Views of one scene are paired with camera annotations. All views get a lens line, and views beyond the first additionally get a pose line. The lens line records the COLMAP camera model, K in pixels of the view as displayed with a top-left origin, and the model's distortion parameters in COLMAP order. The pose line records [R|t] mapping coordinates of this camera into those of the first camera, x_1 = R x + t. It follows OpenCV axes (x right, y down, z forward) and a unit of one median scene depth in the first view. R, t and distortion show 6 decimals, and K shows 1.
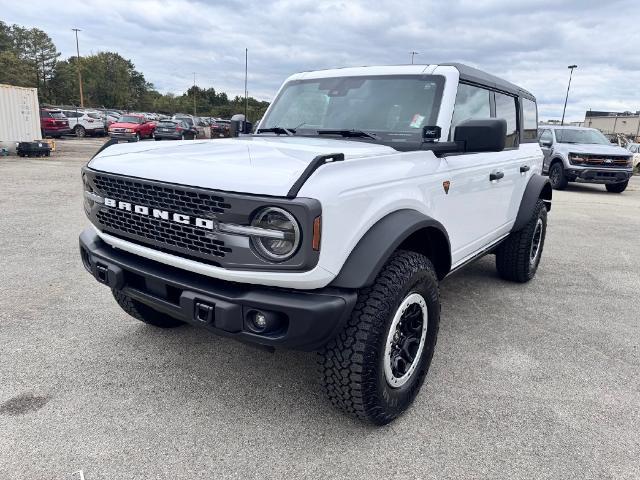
lens RADIAL K [[458.7, 0, 321.0], [0, 458.7, 241.6], [0, 0, 1]] dist [0.024634, -0.015380]
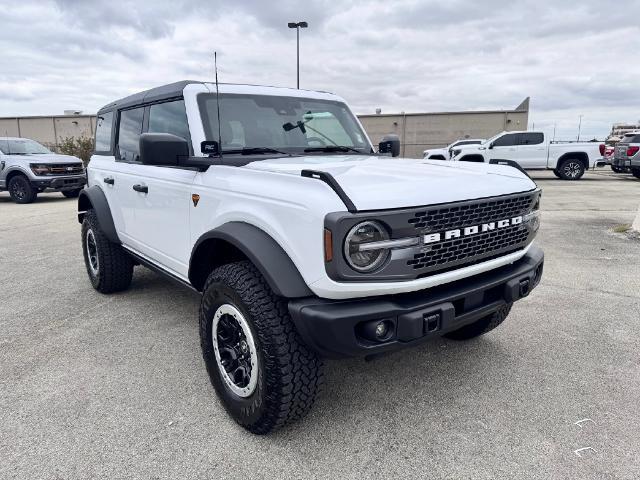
lens RADIAL K [[458.7, 0, 319.0], [0, 458.7, 243.0], [0, 0, 1]] dist [0.024634, -0.015380]
pose [[0.281069, -0.240257, 0.929127, -1.190180], [0.251793, 0.952700, 0.170183, -0.249171], [-0.926067, 0.186115, 0.328270, 0.814843]]
